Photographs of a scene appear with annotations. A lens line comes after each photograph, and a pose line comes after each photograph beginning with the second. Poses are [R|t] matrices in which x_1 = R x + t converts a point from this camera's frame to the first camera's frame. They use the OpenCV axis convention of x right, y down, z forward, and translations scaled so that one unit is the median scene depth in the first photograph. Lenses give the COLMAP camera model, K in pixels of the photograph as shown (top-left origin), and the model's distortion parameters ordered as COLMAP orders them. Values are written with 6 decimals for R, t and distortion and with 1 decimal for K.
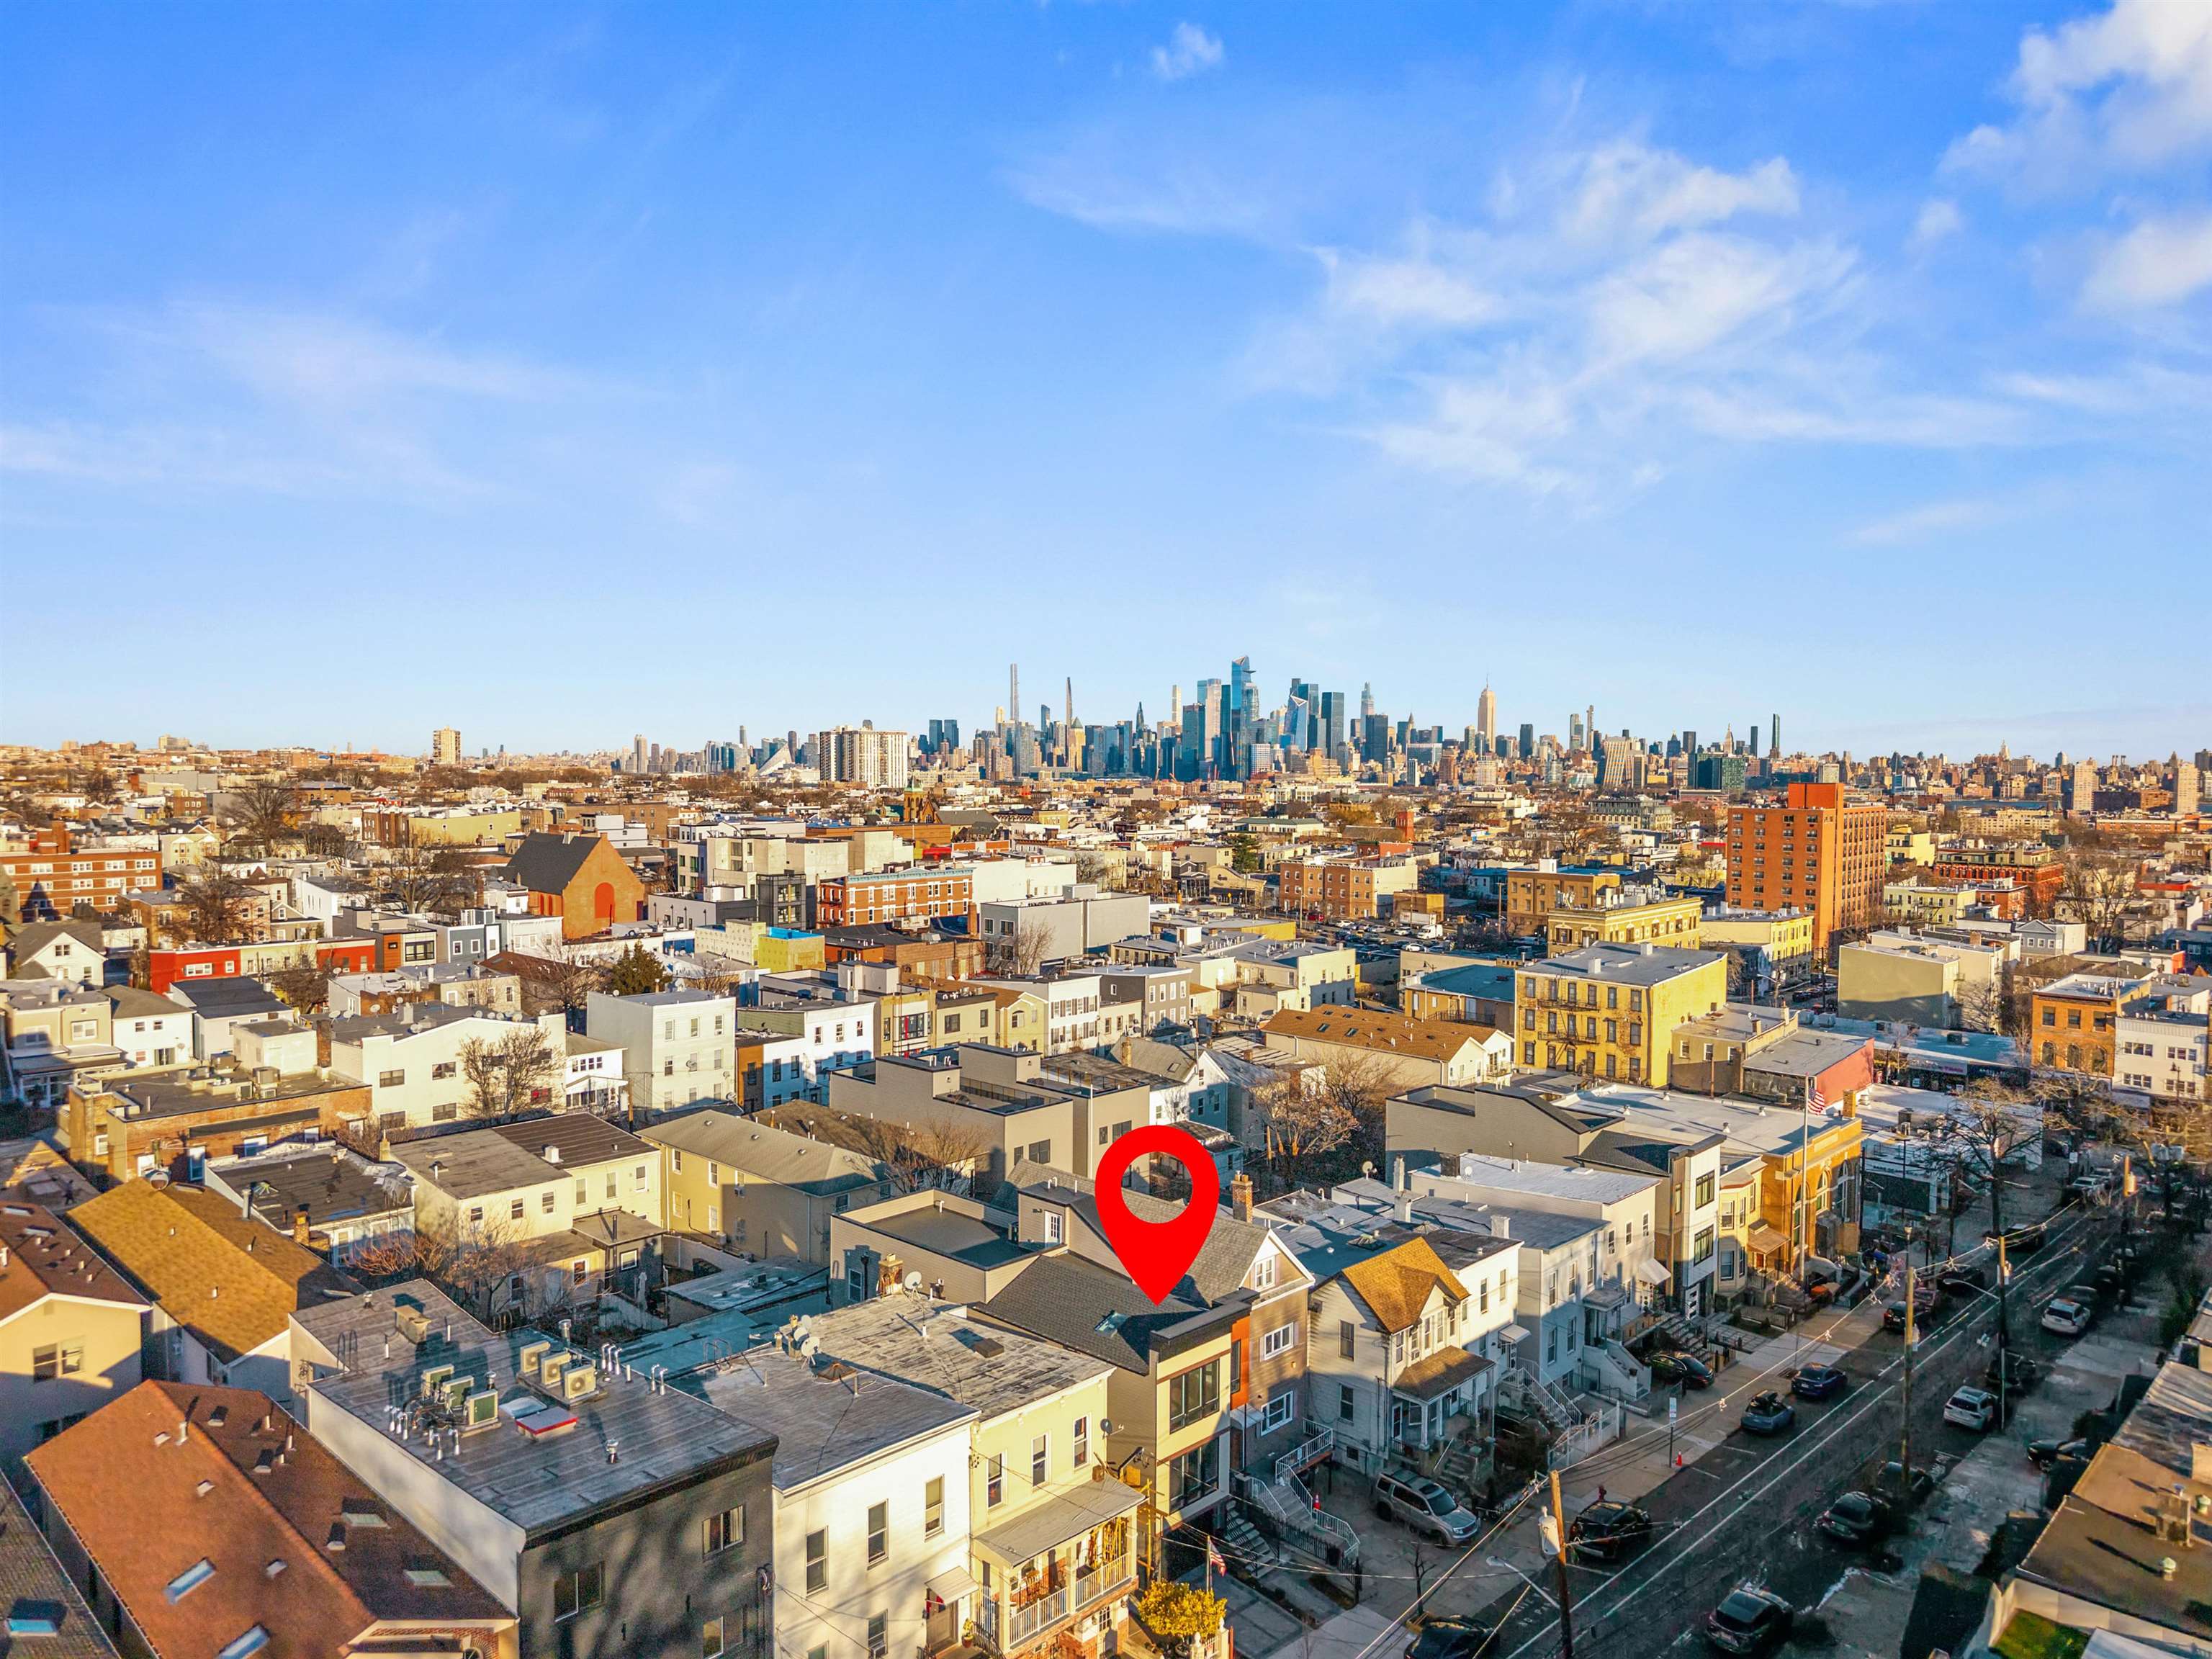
lens RADIAL K [[1483.4, 0, 1141.1], [0, 1483.4, 826.0], [0, 0, 1]] dist [0.107056, -0.138761]
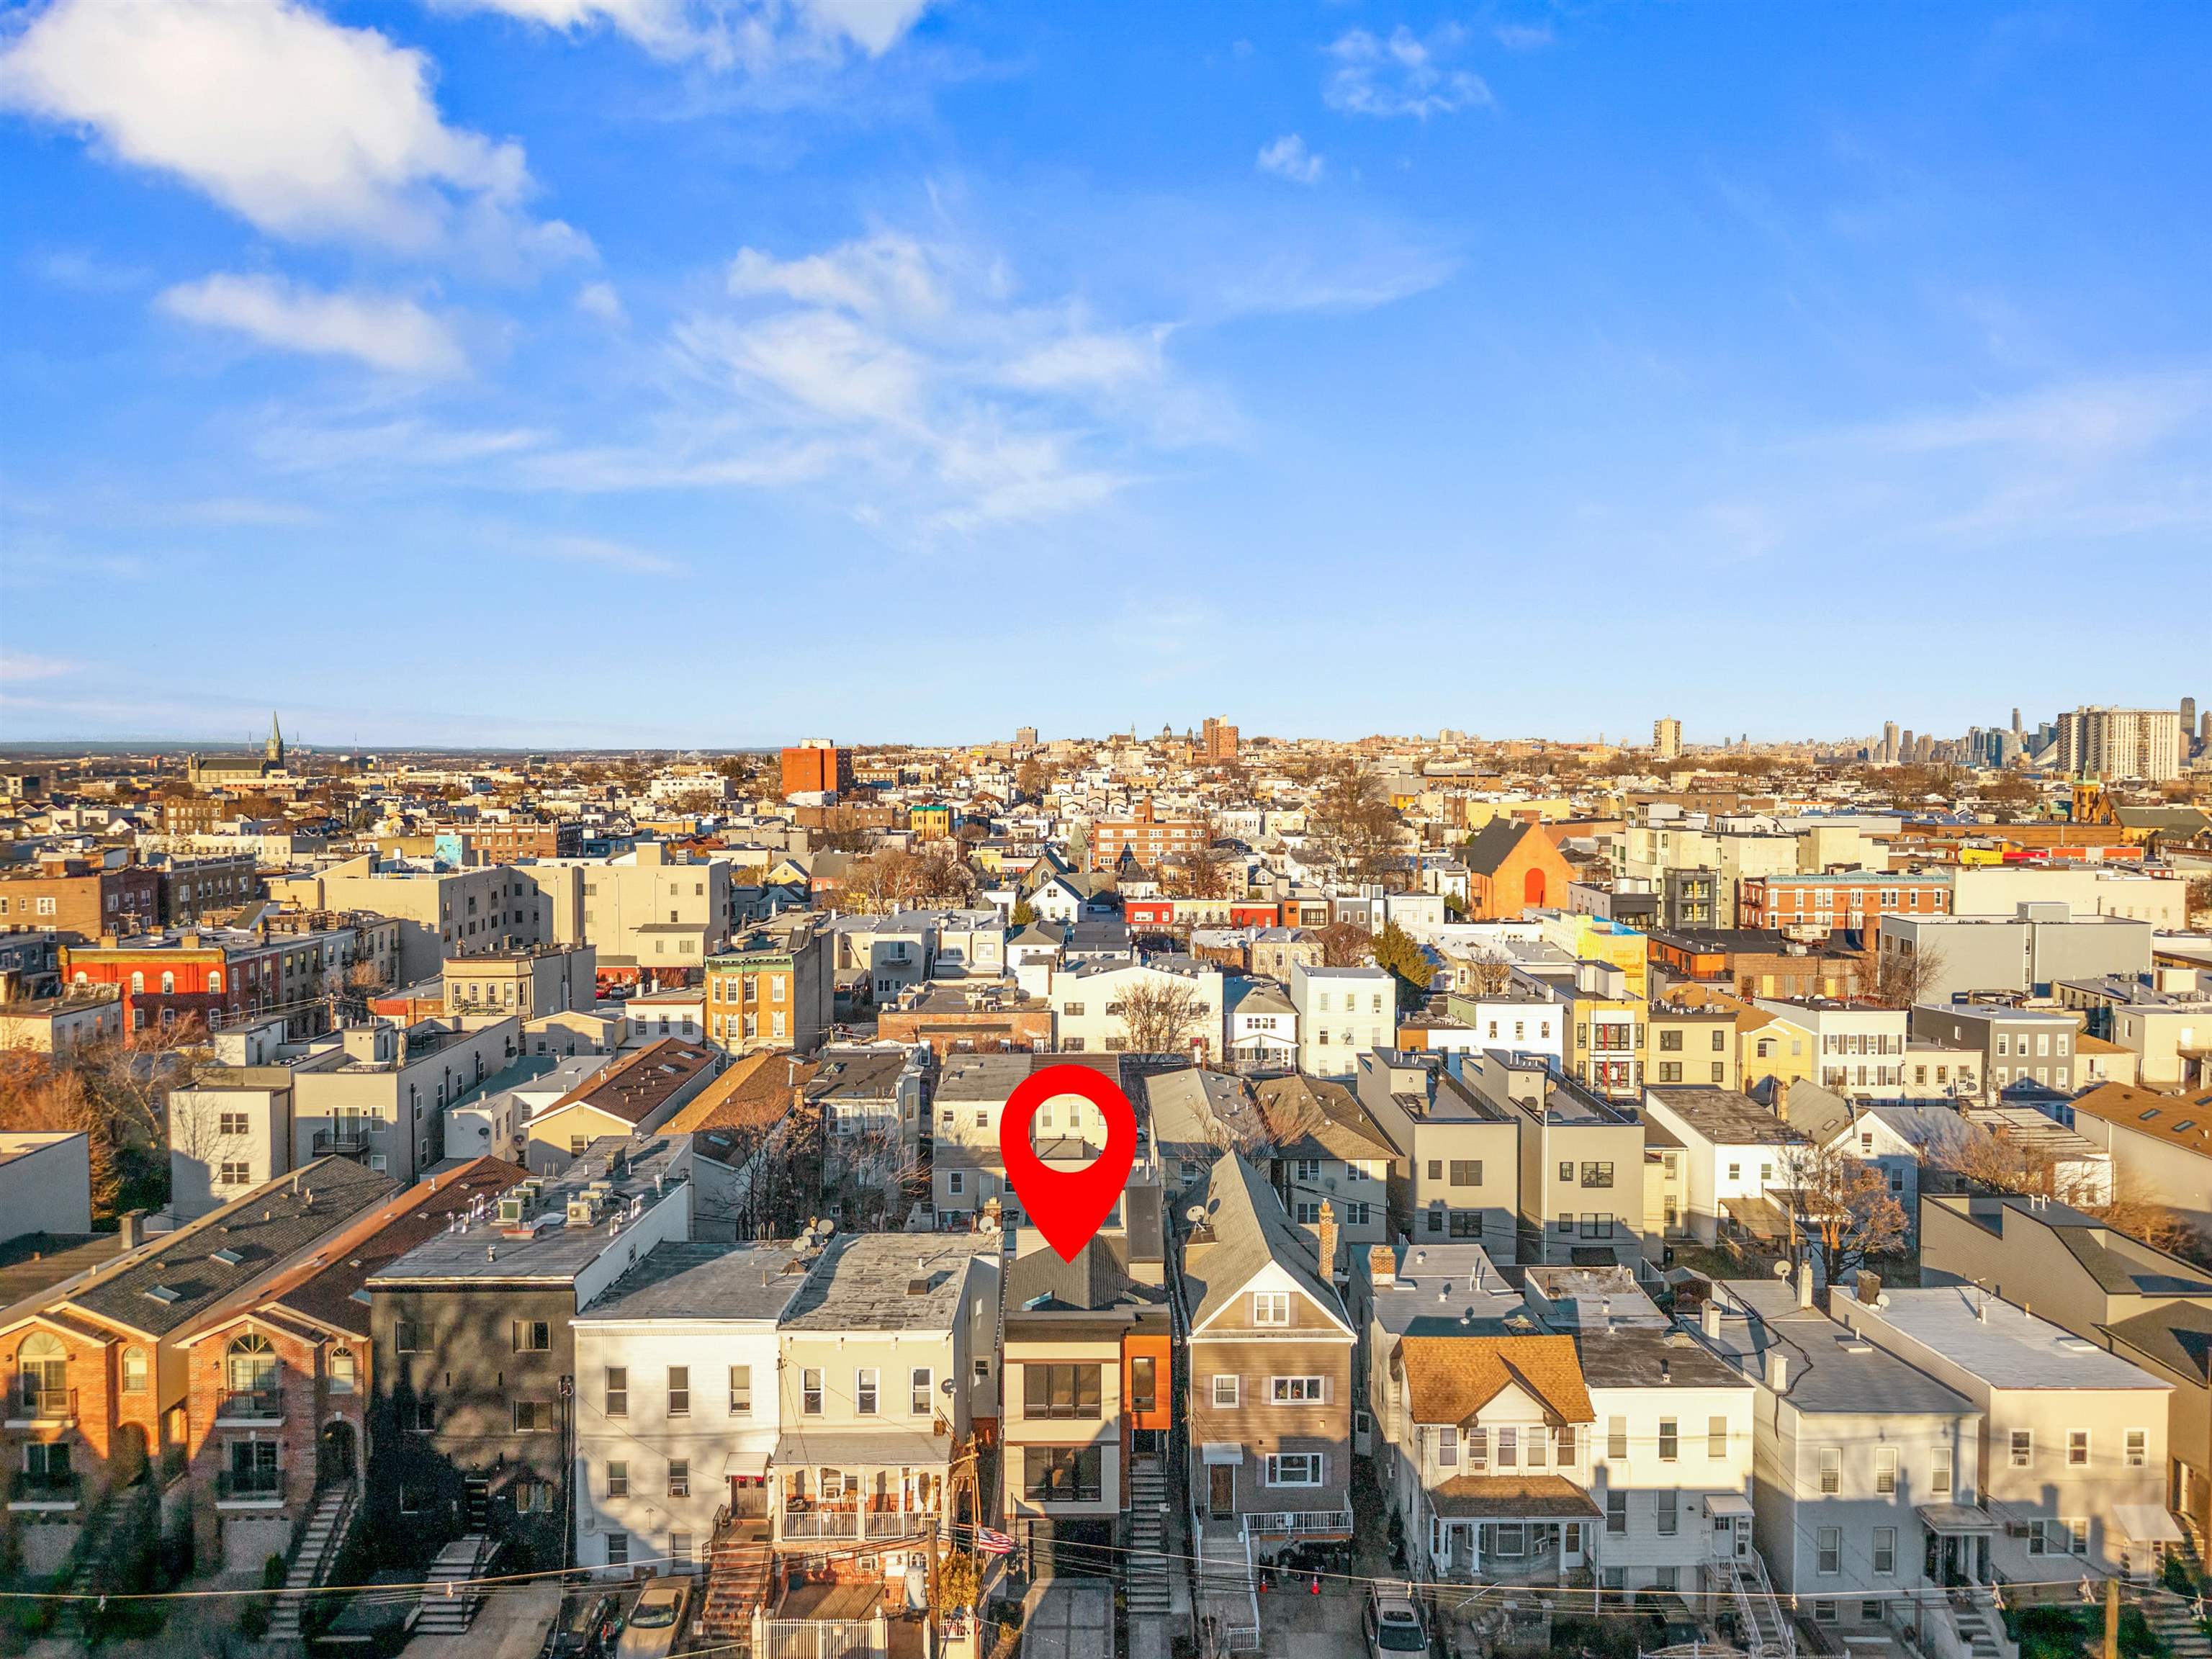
lens RADIAL K [[1515.3, 0, 1124.5], [0, 1515.3, 790.5], [0, 0, 1]] dist [0.066592, -0.103414]
pose [[0.702399, 0.017092, -0.711578, 0.255406], [-0.028963, 0.999570, -0.004579, -0.002703], [0.711194, 0.023826, 0.702592, 0.108014]]
